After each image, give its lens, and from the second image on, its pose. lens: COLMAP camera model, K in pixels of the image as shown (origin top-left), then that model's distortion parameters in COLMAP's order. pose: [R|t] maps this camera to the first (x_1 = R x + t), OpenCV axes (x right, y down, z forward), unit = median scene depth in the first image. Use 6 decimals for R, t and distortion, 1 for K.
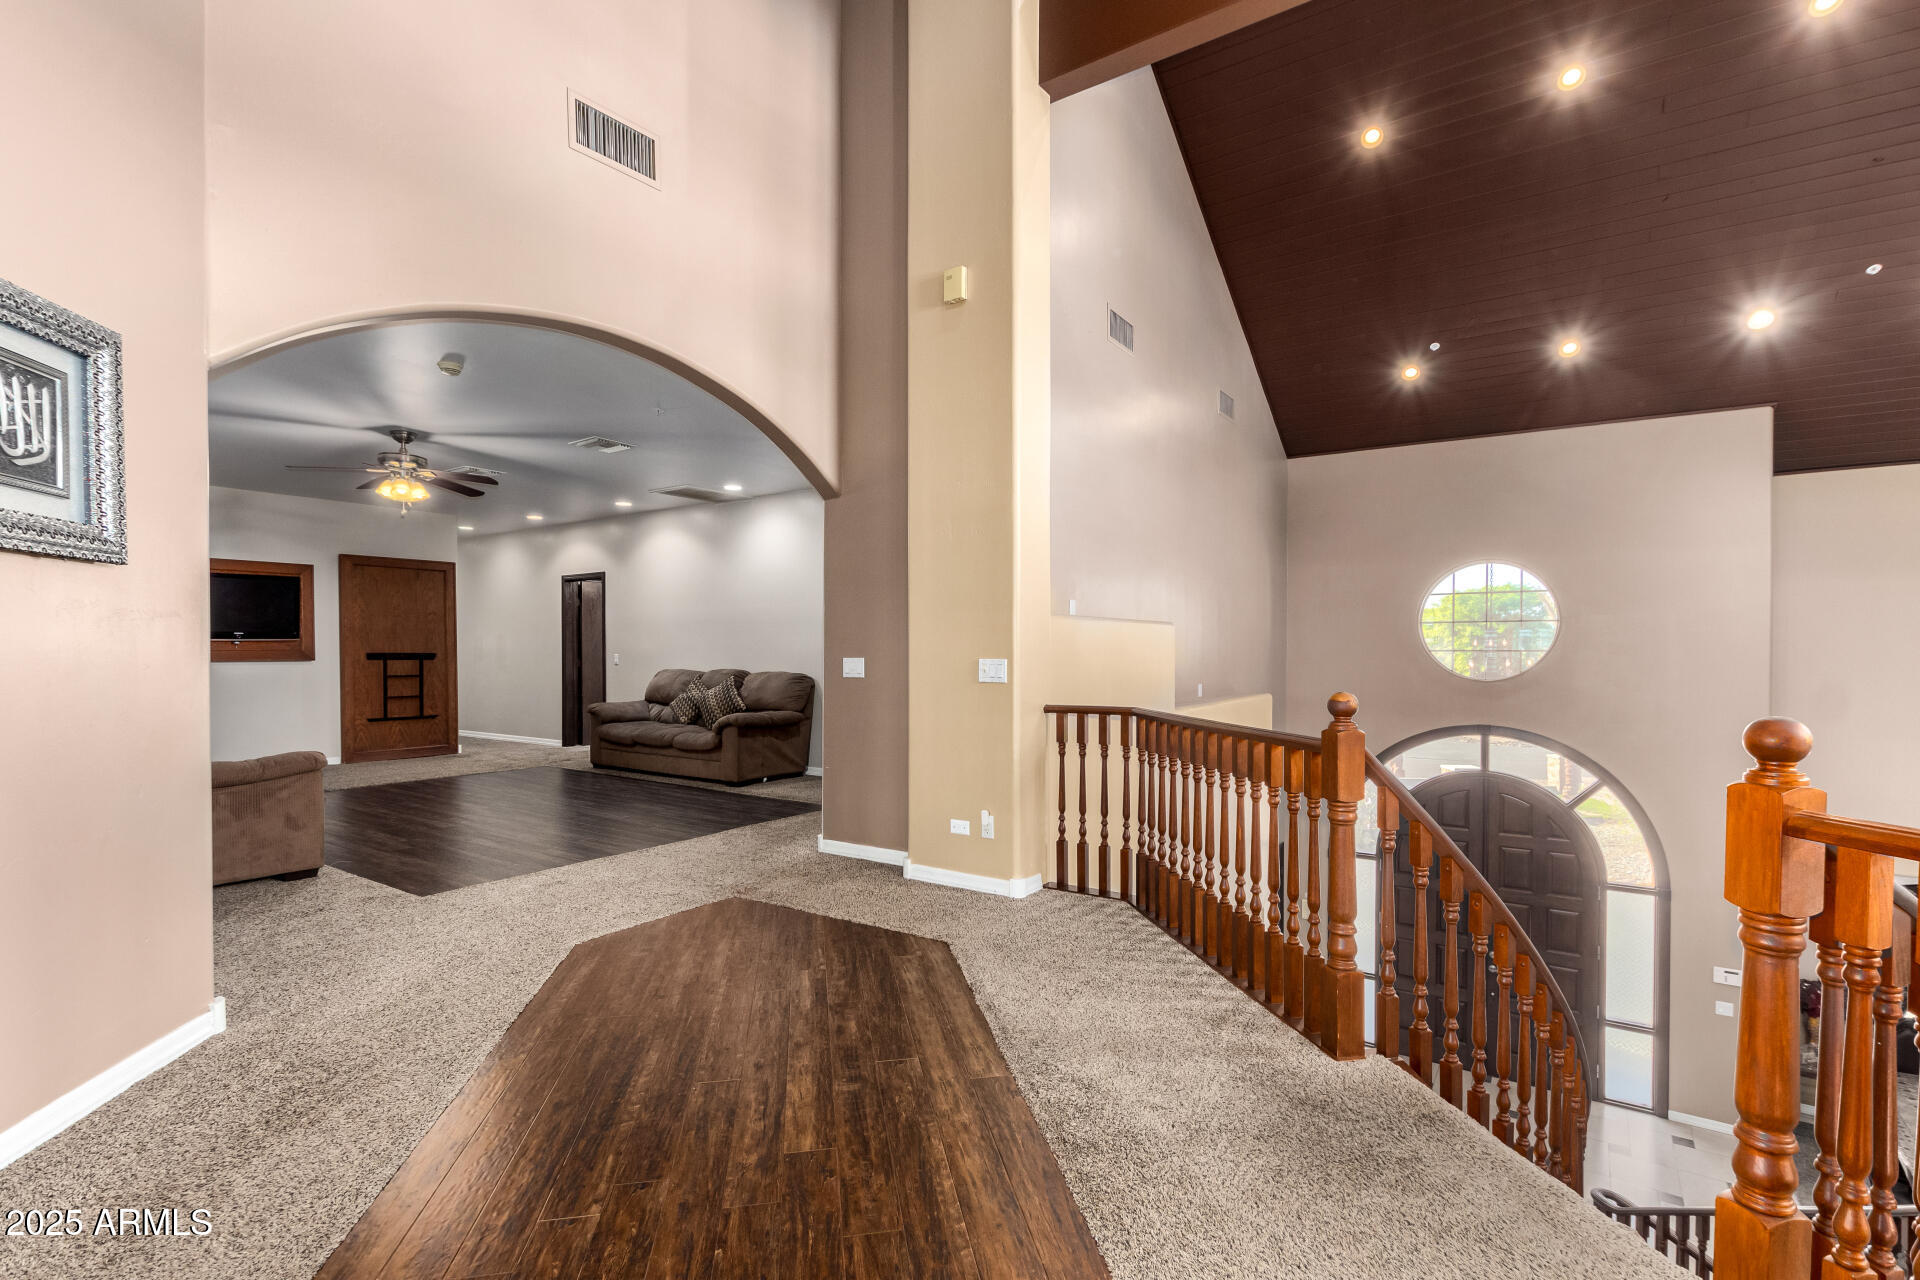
lens RADIAL K [[869.5, 0, 959.4], [0, 869.5, 652.1], [0, 0, 1]] dist [0.002049, 0.000107]
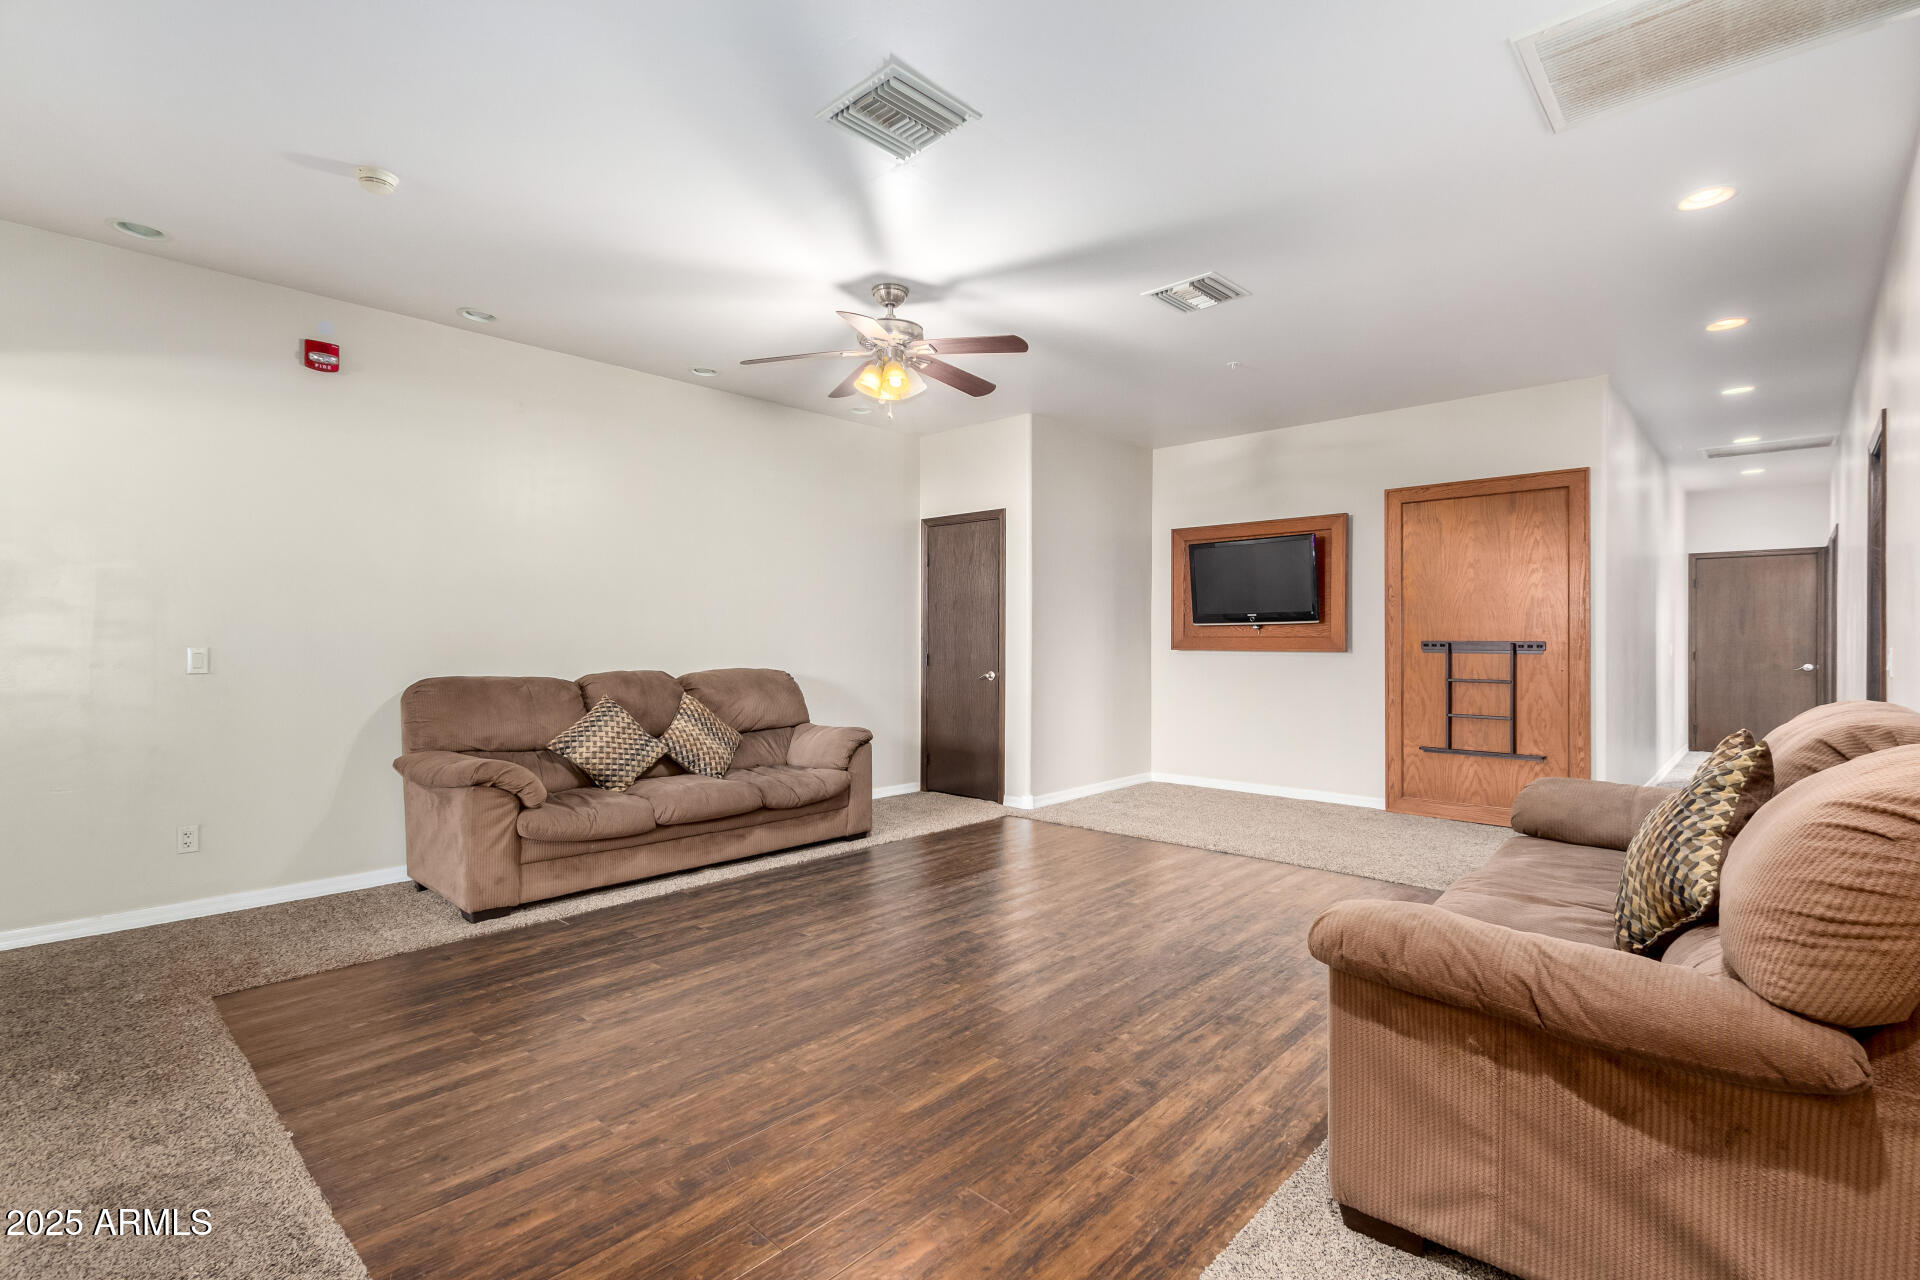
lens RADIAL K [[869.5, 0, 962.1], [0, 869.5, 643.7], [0, 0, 1]] dist [0.002049, 0.000107]
pose [[-0.173882, 0.001544, -0.984765, -0.008024], [0.000862, 0.999999, 0.001416, 0.001914], [0.984766, -0.000602, -0.173883, 0.772808]]
